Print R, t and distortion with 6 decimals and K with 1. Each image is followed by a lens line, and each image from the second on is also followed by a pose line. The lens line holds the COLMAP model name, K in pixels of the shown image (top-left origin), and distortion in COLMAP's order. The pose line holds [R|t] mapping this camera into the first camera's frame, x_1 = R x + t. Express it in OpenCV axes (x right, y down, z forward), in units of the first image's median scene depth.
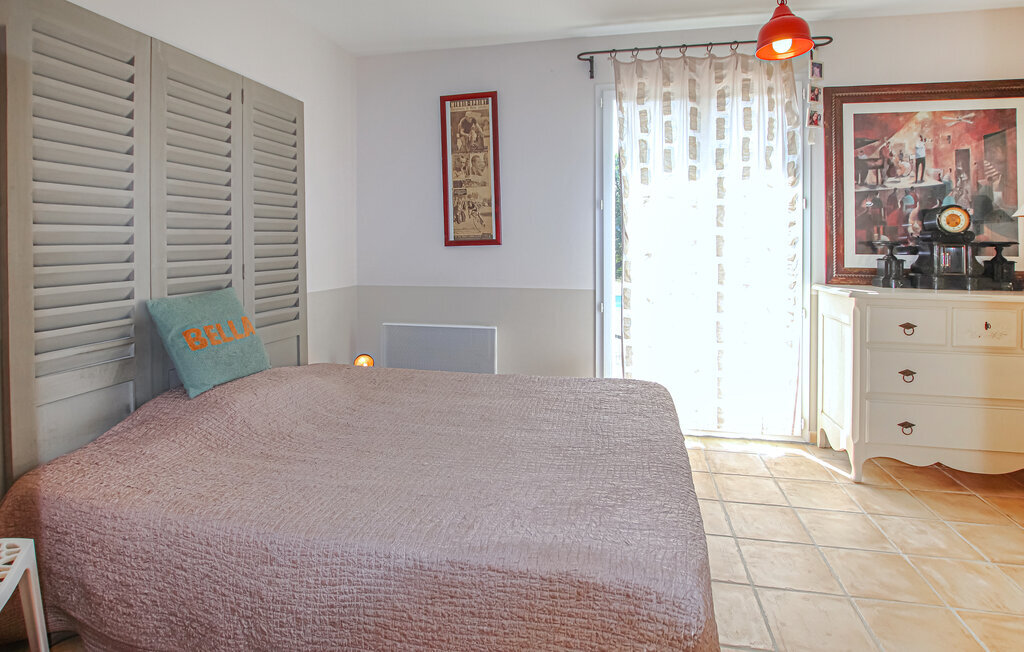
lens RADIAL K [[503.2, 0, 511.0], [0, 503.2, 250.6], [0, 0, 1]] dist [-0.038872, 0.000056]
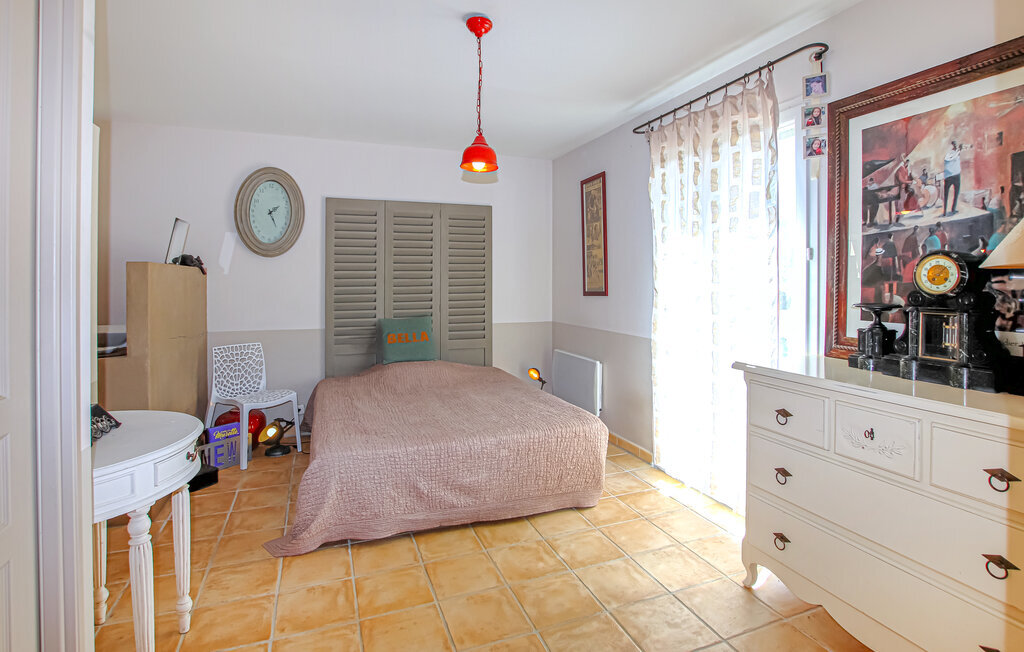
lens RADIAL K [[516.6, 0, 513.2], [0, 516.6, 280.0], [0, 0, 1]] dist [-0.002065, -0.000567]
pose [[0.545007, -0.004136, -0.838422, 1.068667], [-0.011201, 0.999863, -0.012213, -0.037521], [0.838357, 0.016048, 0.544885, 0.143396]]
